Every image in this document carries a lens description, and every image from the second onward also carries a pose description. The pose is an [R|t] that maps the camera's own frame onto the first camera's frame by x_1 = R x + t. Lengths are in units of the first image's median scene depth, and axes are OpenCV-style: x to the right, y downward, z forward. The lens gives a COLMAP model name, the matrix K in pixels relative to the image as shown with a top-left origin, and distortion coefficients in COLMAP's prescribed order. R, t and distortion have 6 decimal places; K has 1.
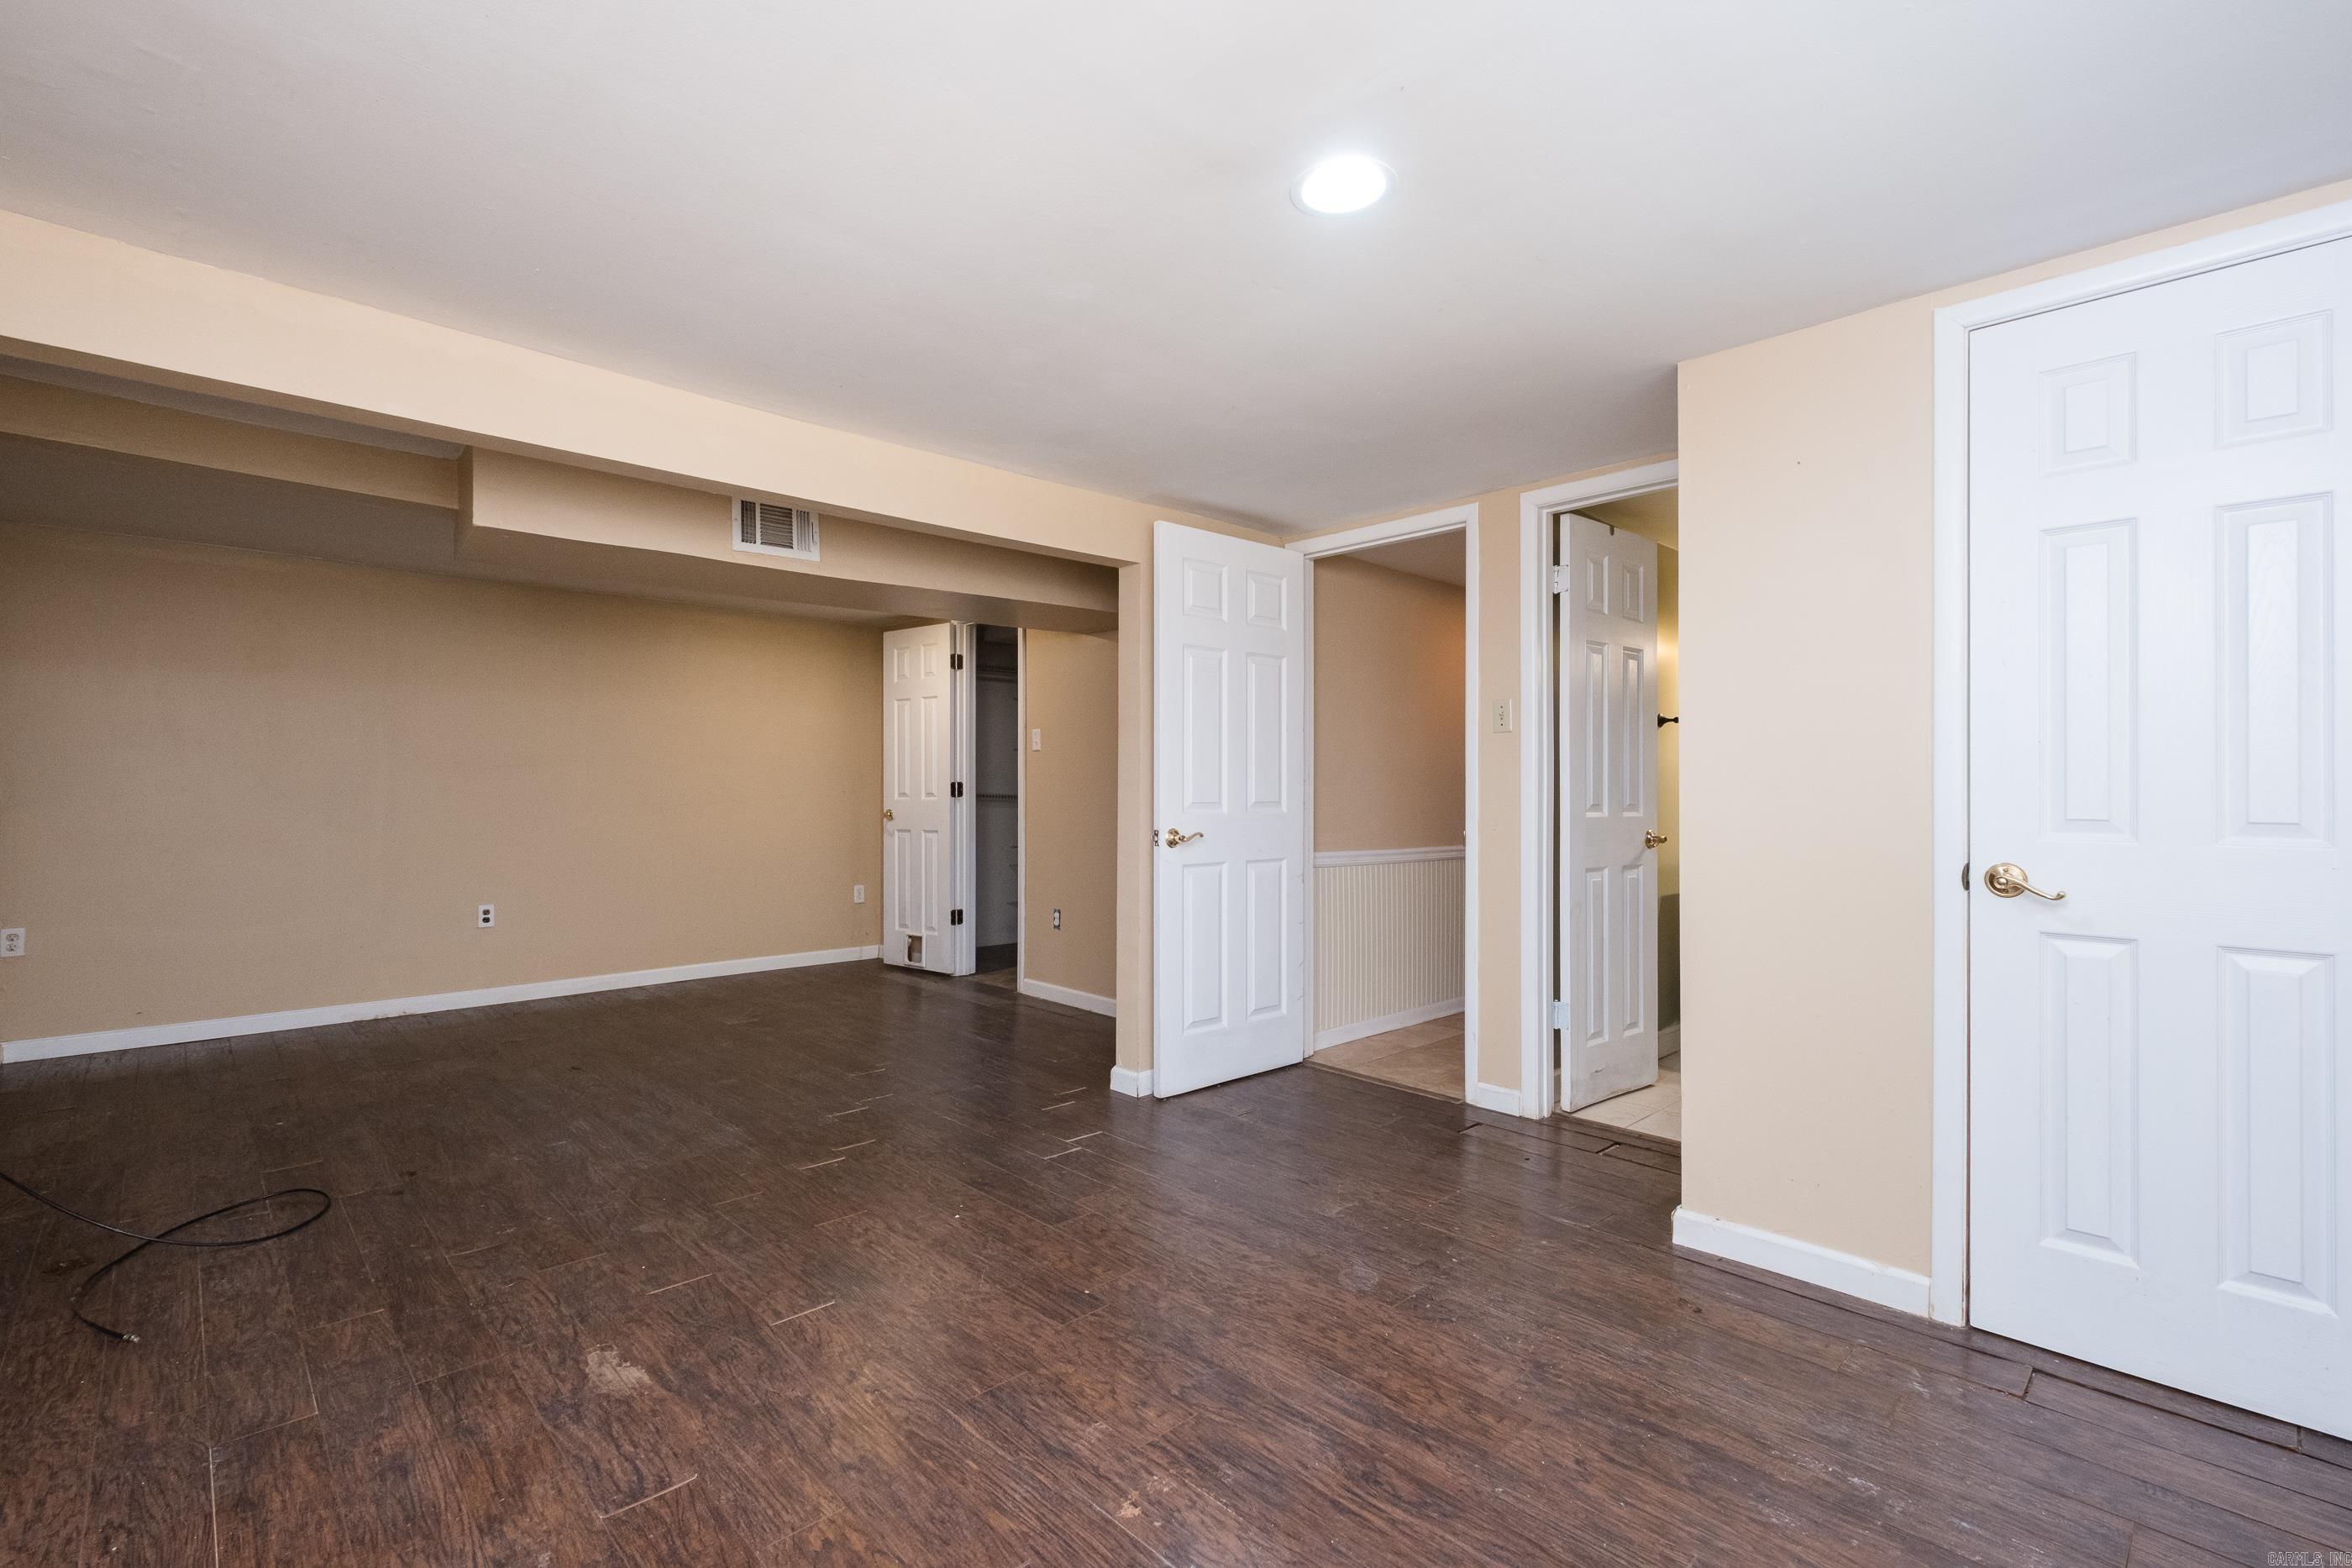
lens RADIAL K [[1037.9, 0, 1180.9], [0, 1037.9, 785.3], [0, 0, 1]] dist [0.010735, -0.006402]
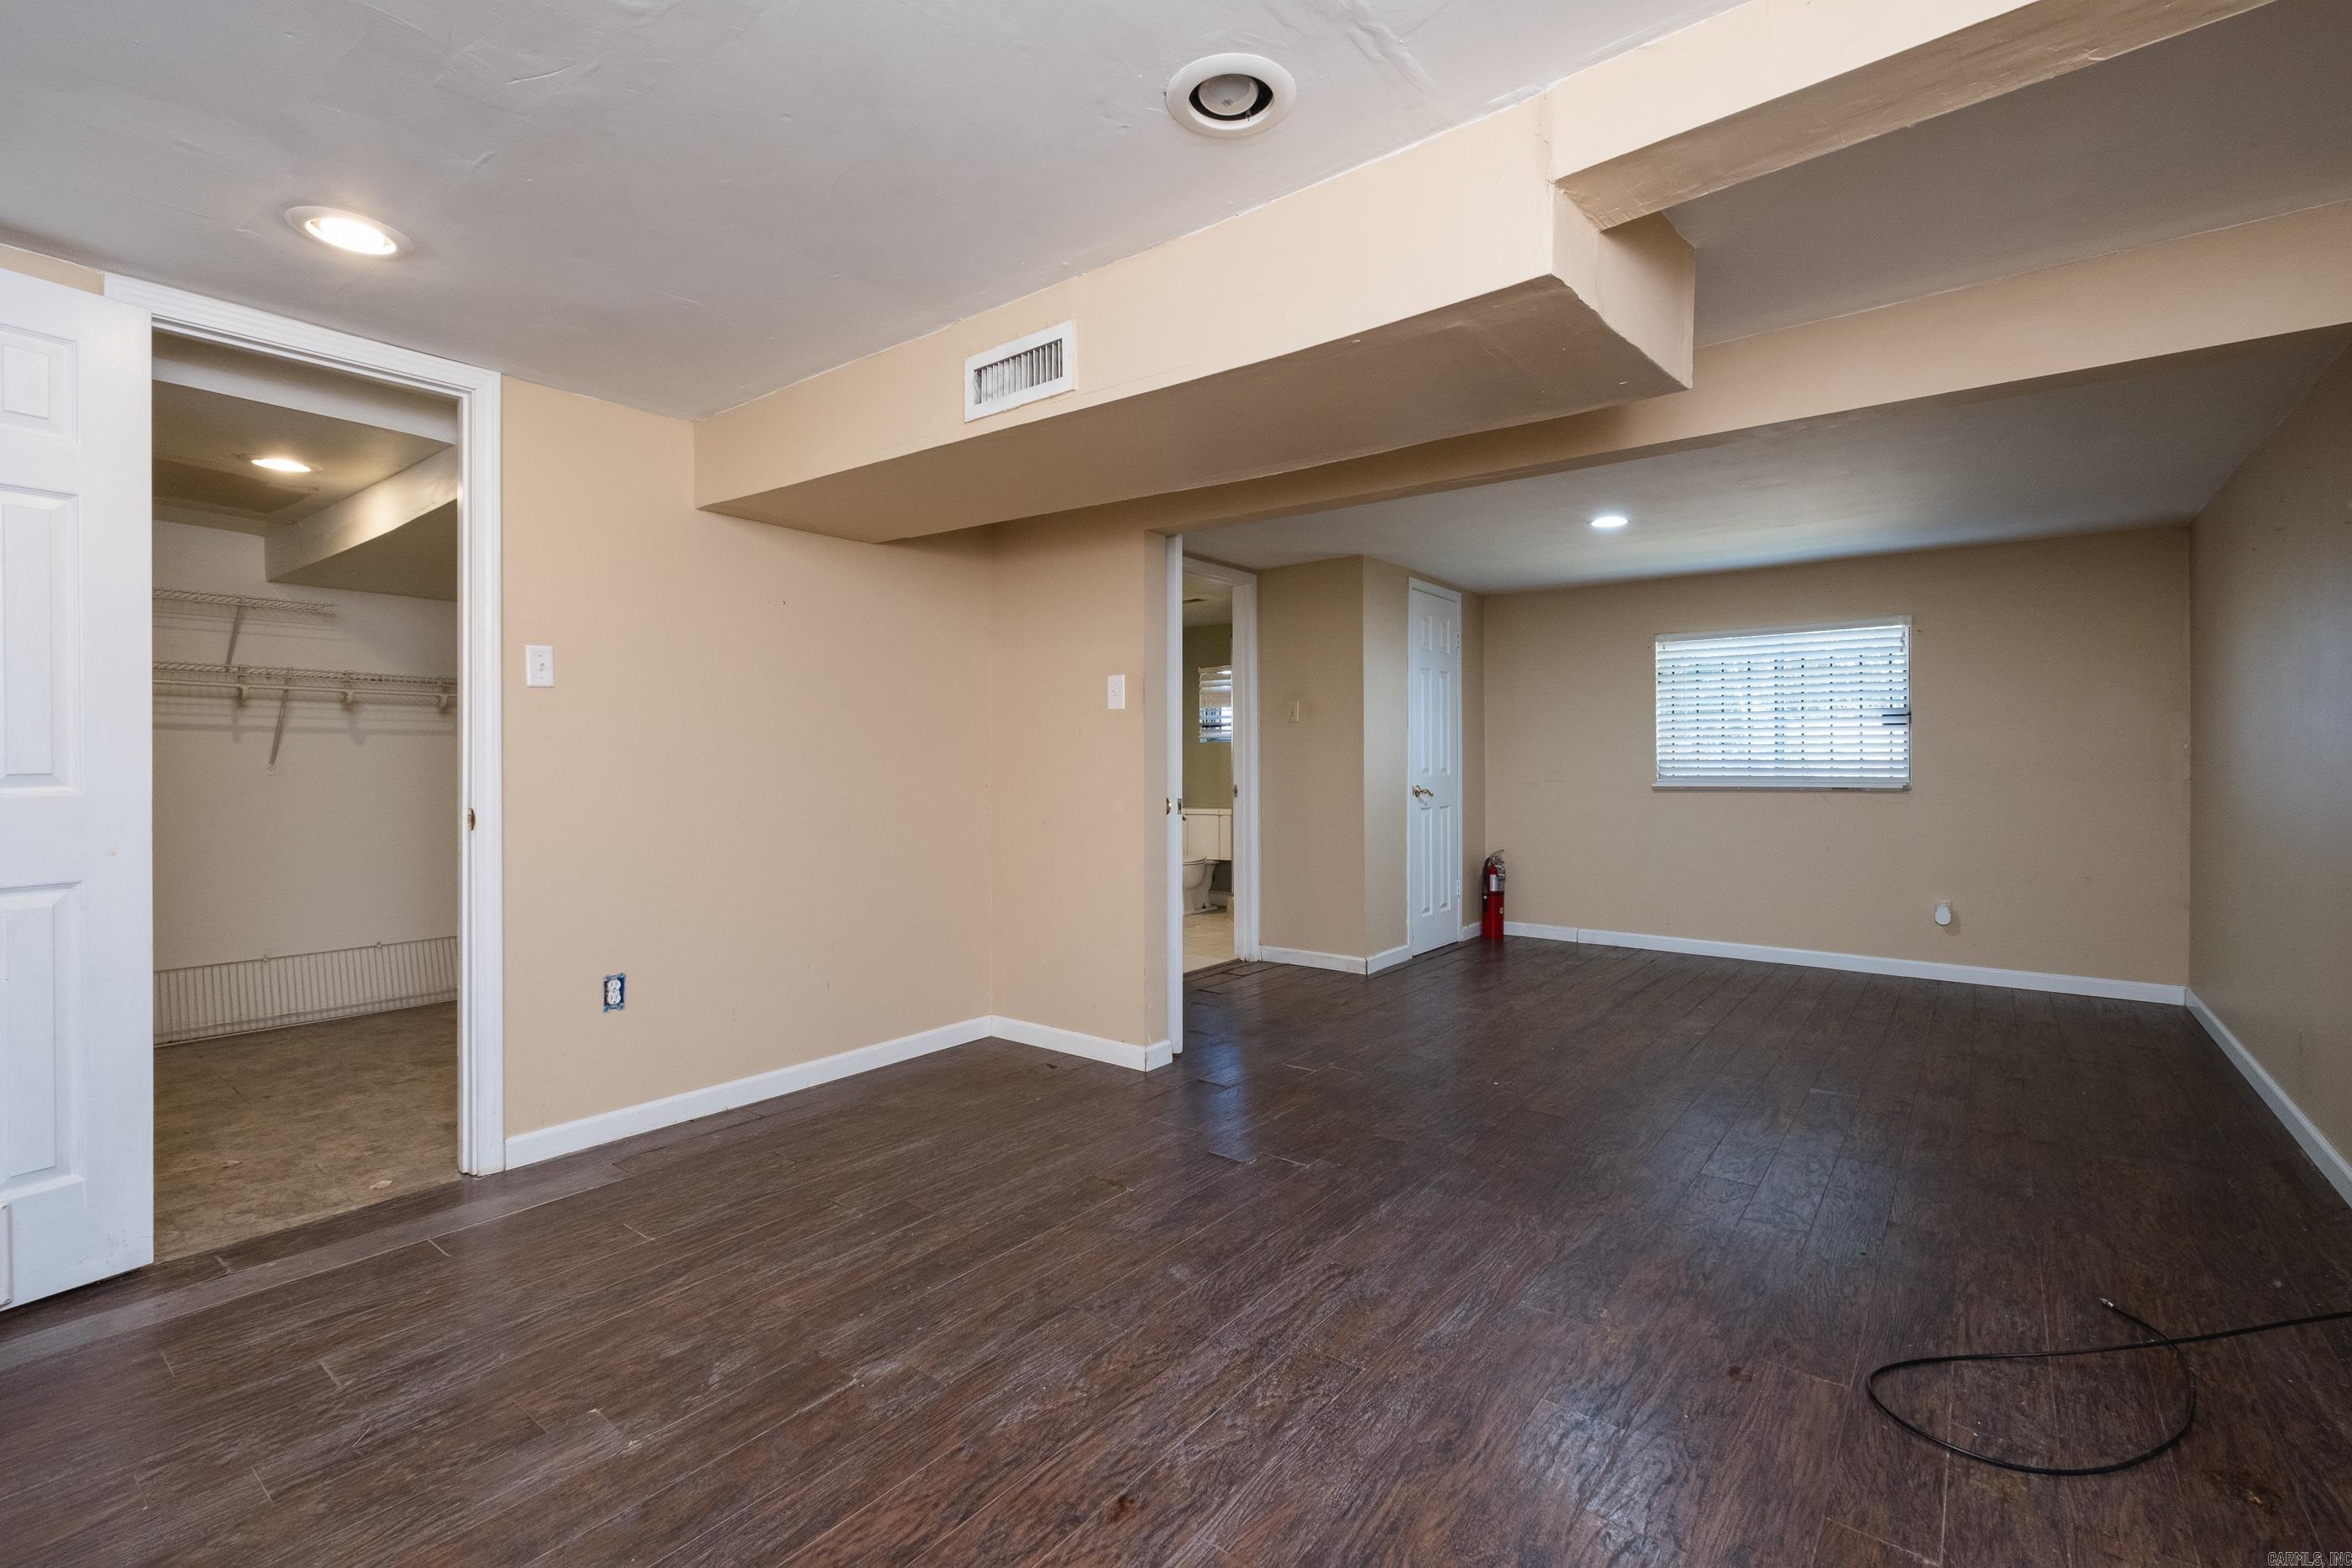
lens RADIAL K [[1037.9, 0, 1188.7], [0, 1037.9, 771.7], [0, 0, 1]] dist [0.010735, -0.006402]
pose [[-0.149606, -0.009408, 0.988701, -1.233213], [-0.001060, 0.999956, 0.009355, 0.007789], [-0.988745, 0.000352, -0.149610, 1.341792]]
